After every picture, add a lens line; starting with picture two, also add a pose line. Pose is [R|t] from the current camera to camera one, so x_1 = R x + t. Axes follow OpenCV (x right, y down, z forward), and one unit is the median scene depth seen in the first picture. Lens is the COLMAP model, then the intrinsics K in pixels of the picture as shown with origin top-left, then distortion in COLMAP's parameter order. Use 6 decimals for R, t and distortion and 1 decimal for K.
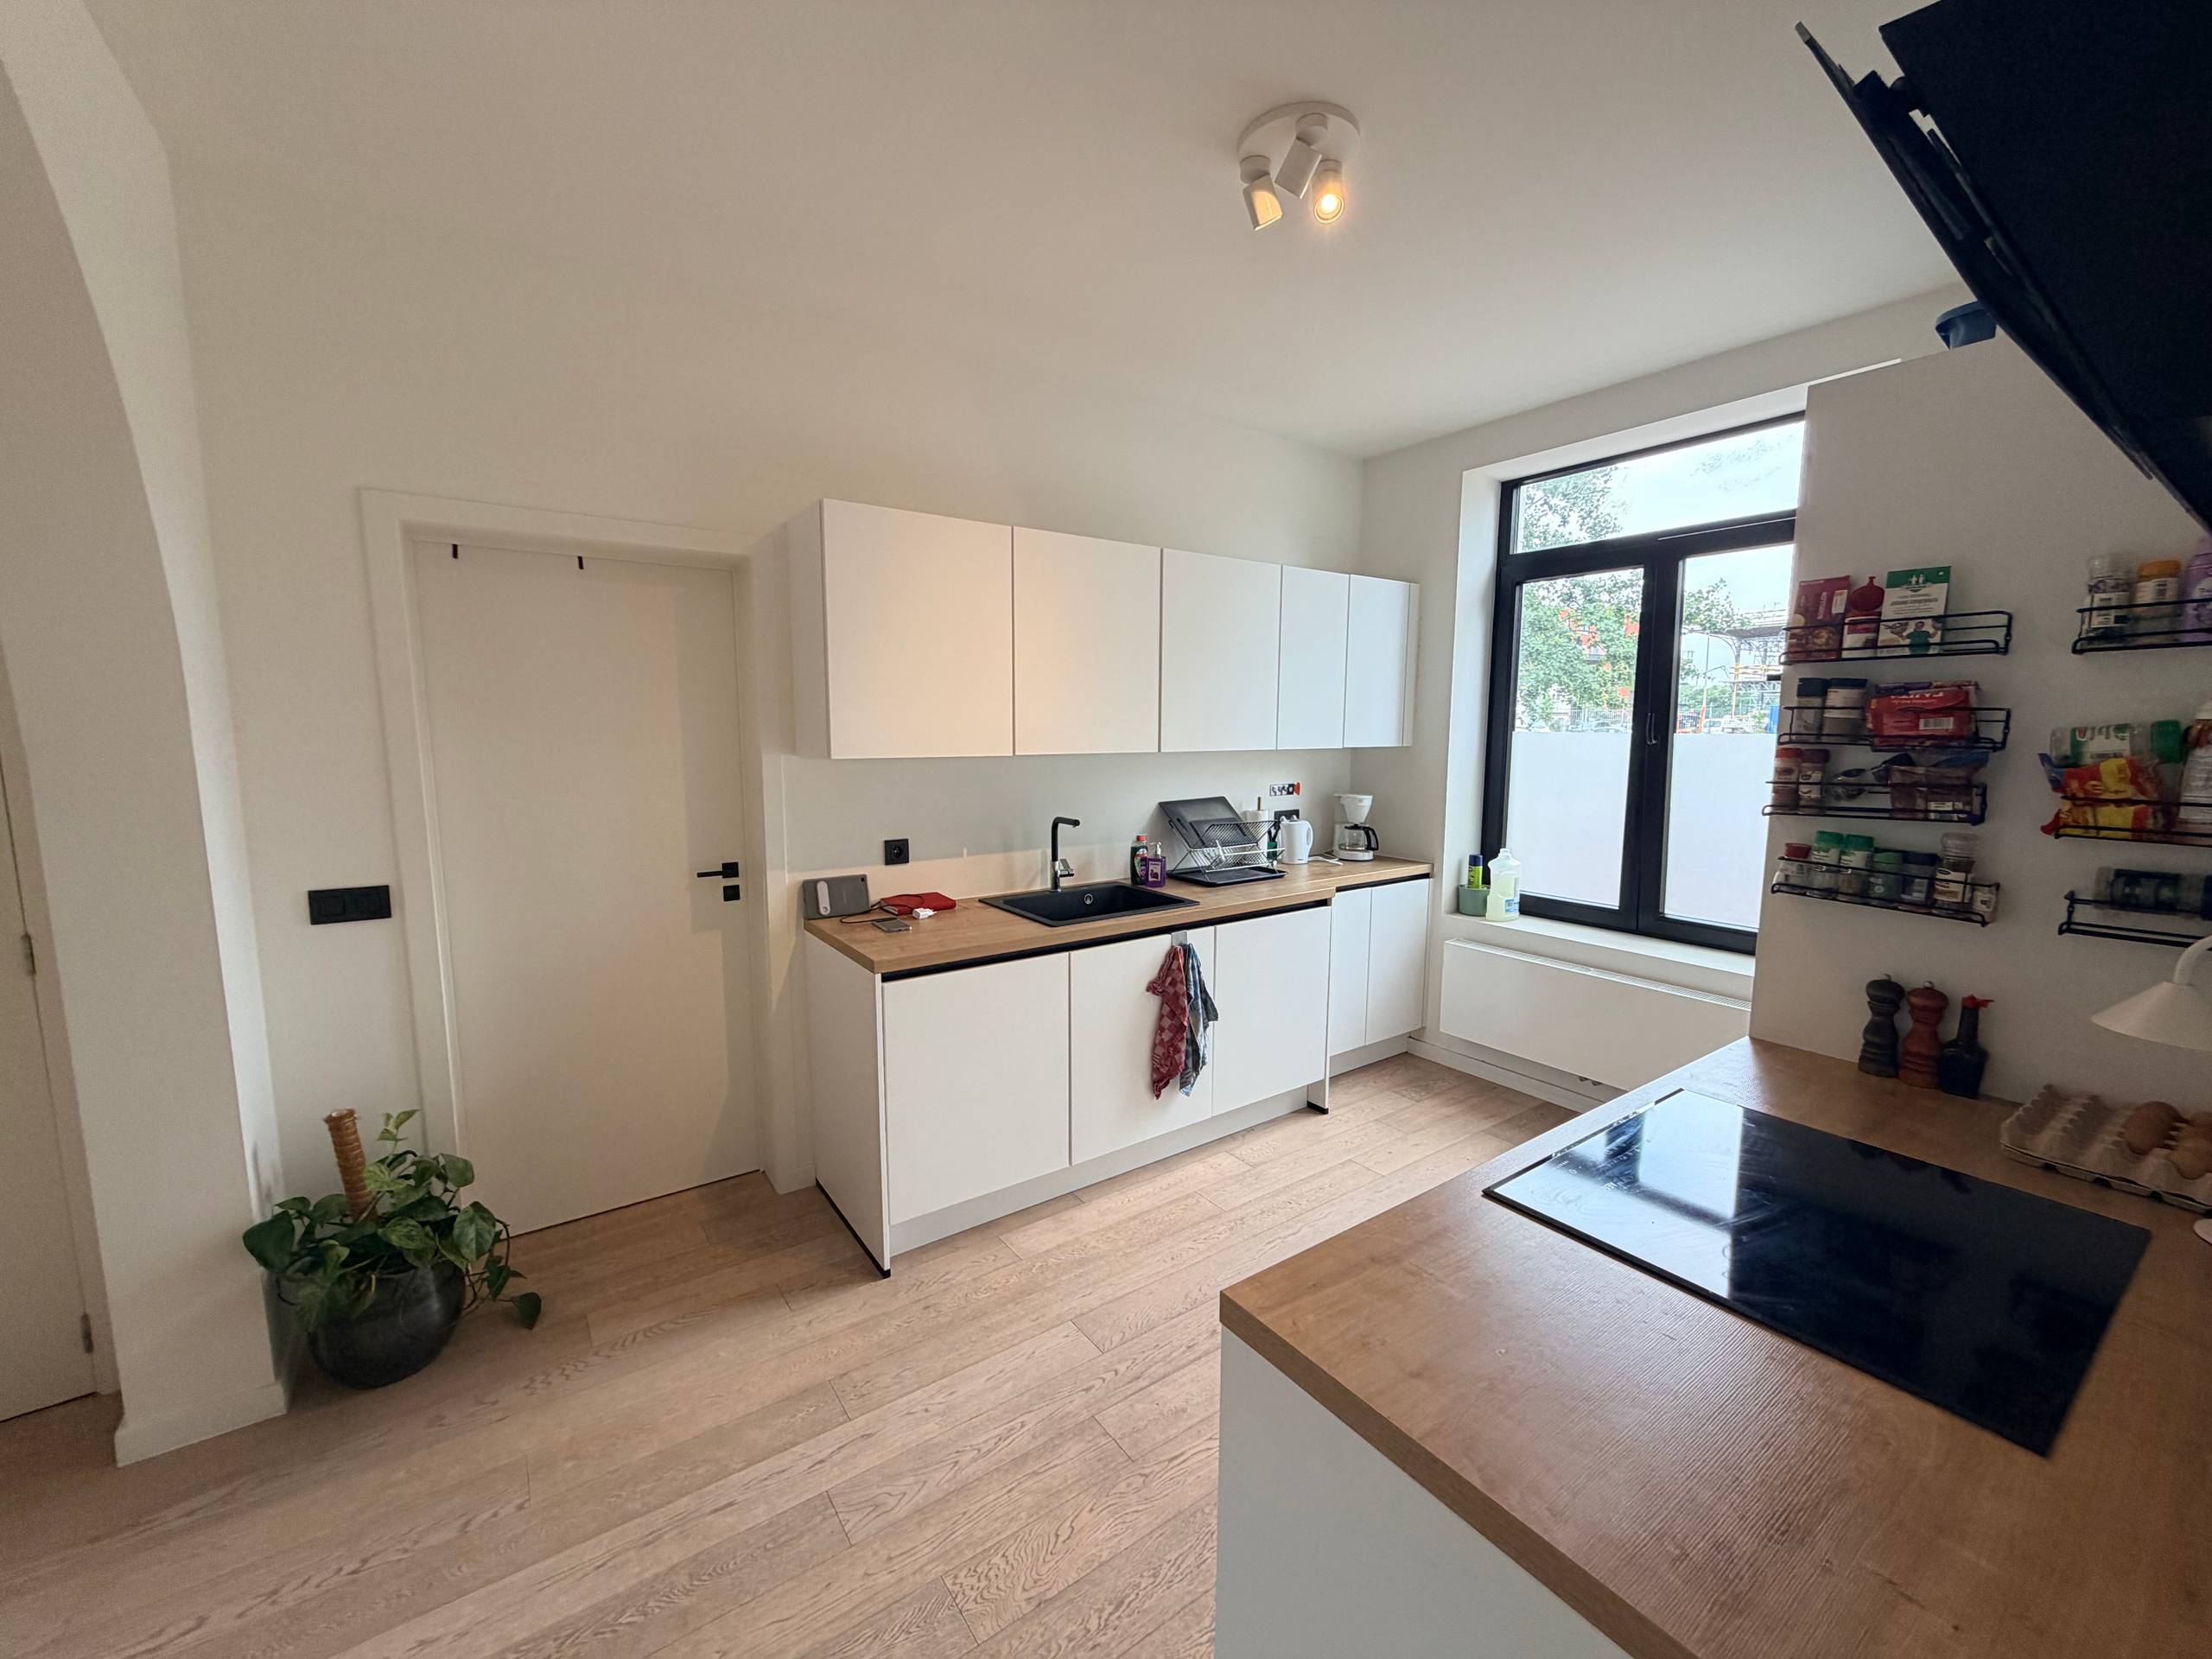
lens RADIAL K [[883.2, 0, 1096.7], [0, 883.2, 832.3], [0, 0, 1]] dist [-0.000346, 0.000285]
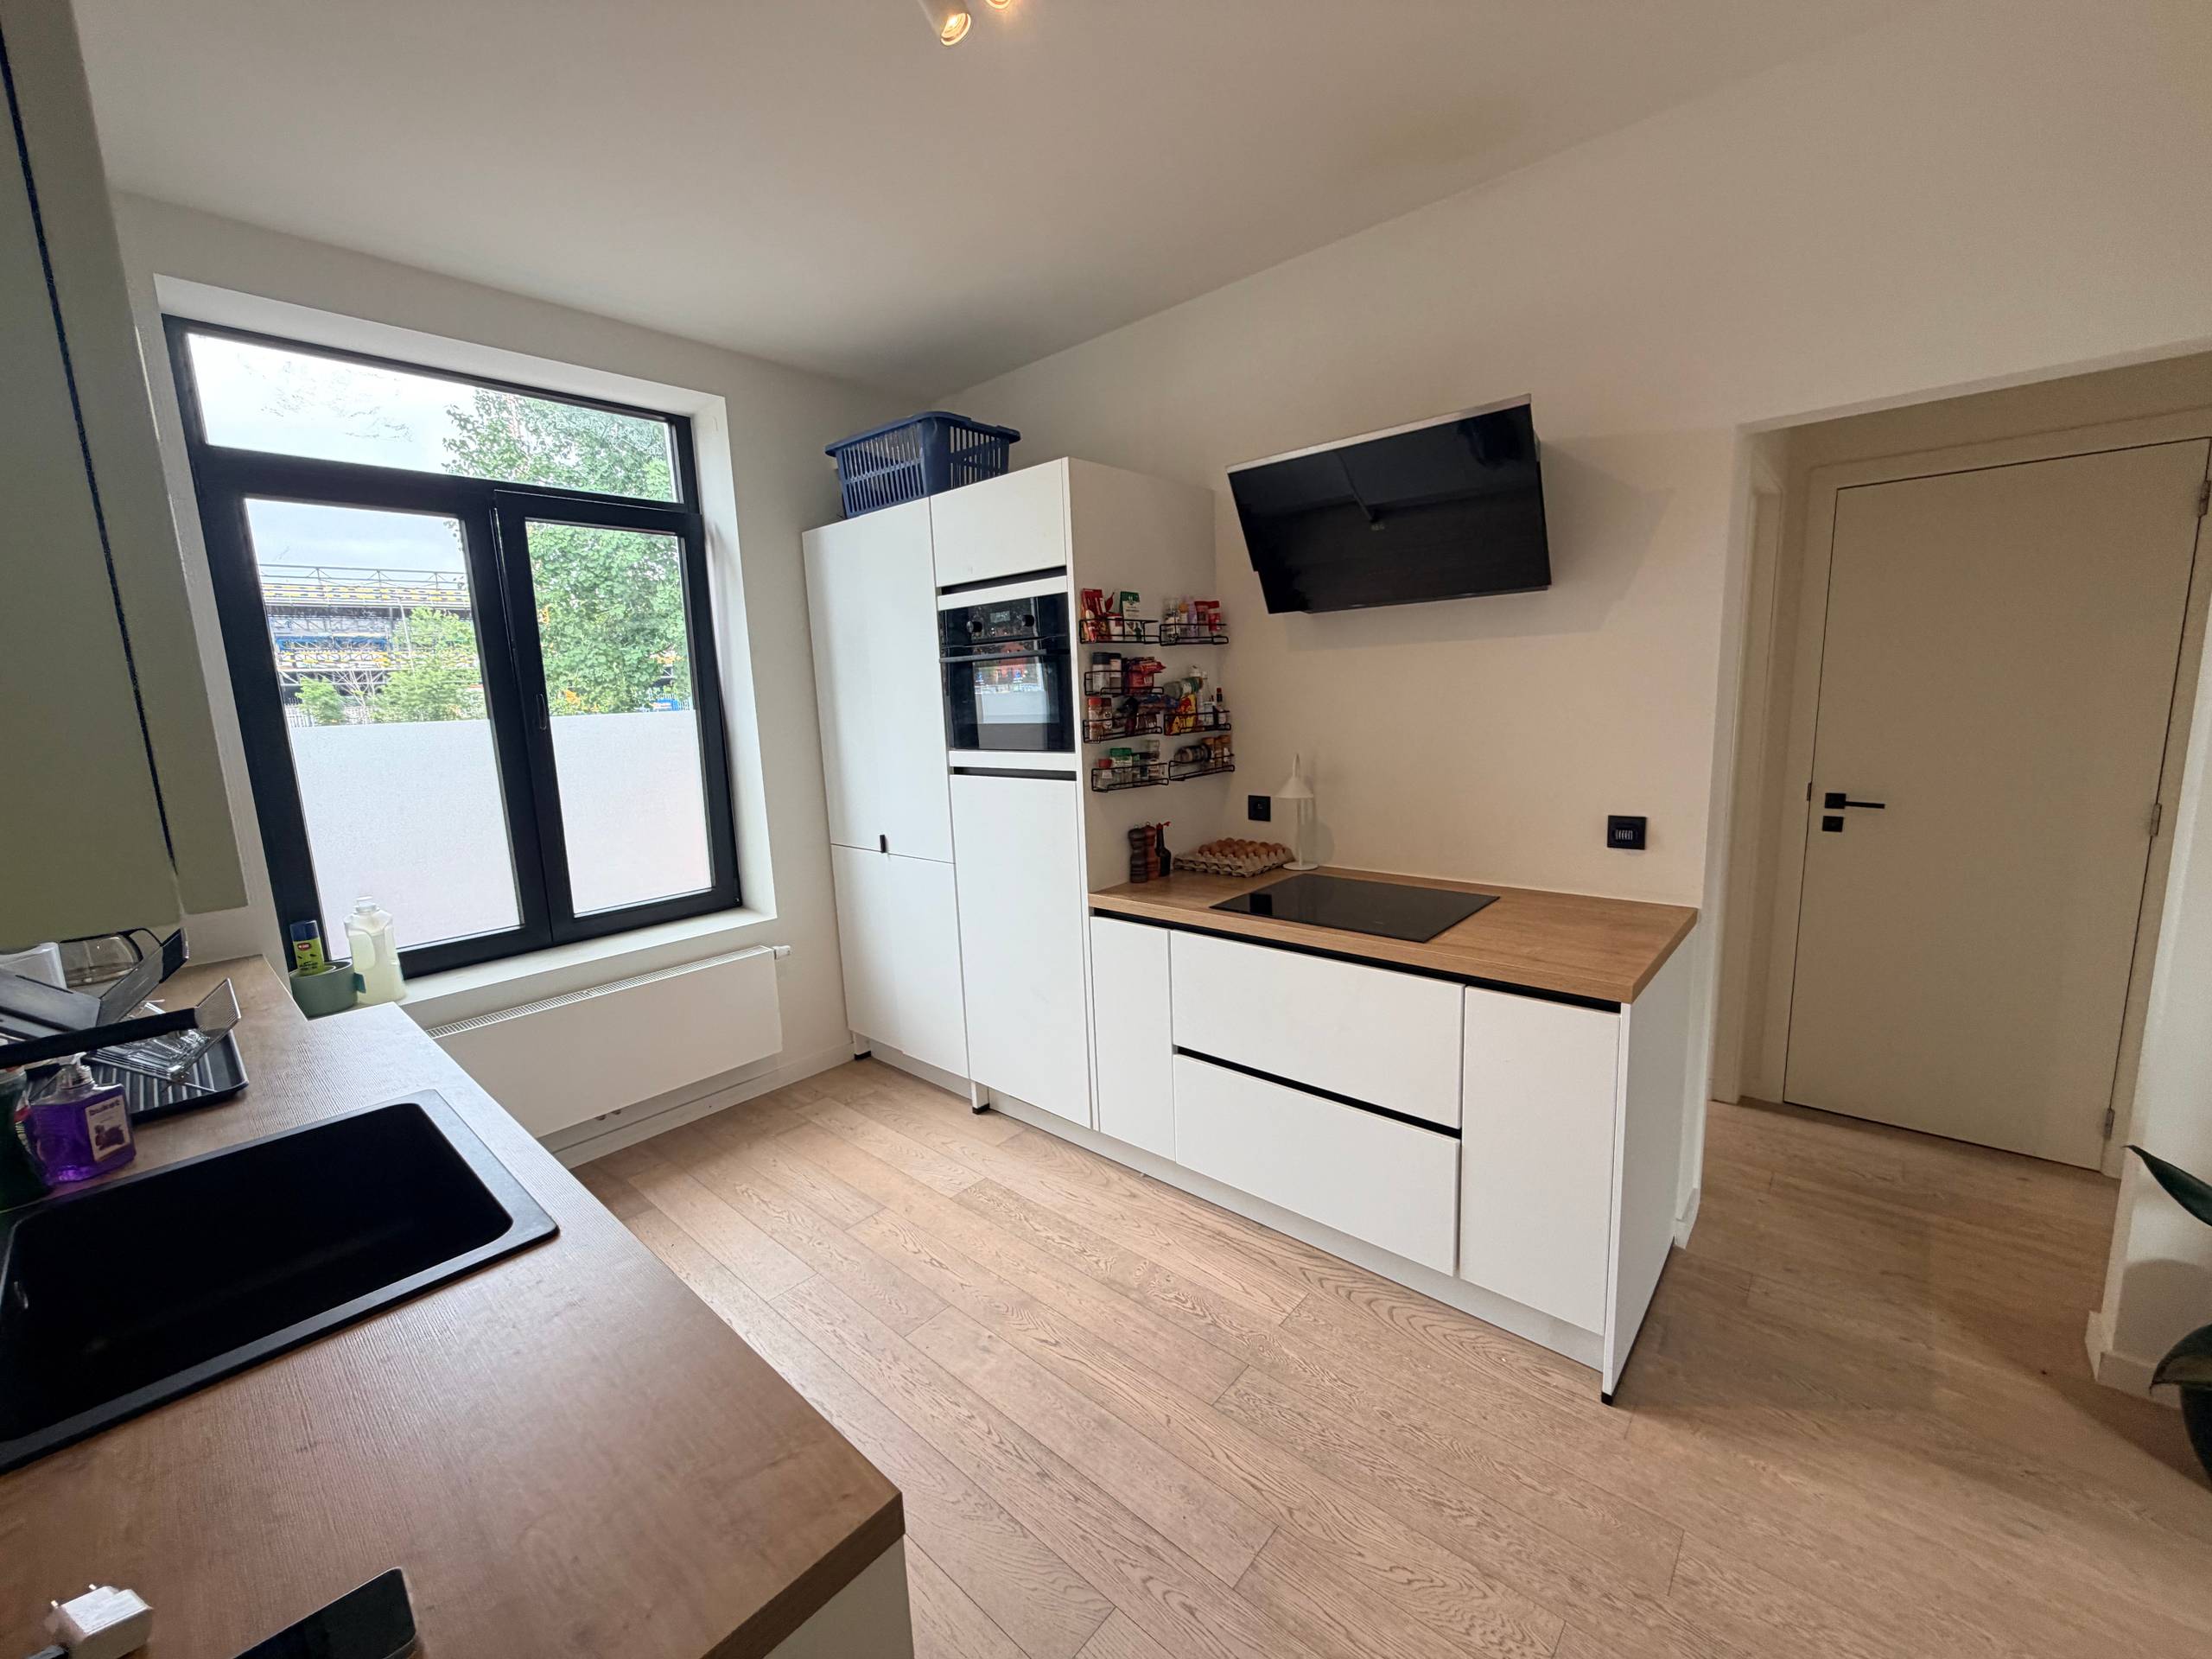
lens RADIAL K [[883.2, 0, 1096.7], [0, 883.2, 832.3], [0, 0, 1]] dist [-0.000346, 0.000285]
pose [[-0.231619, -0.145144, 0.961918, -0.495782], [0.159347, 0.969791, 0.184701, -0.103697], [-0.959667, 0.196059, -0.201494, 0.921717]]
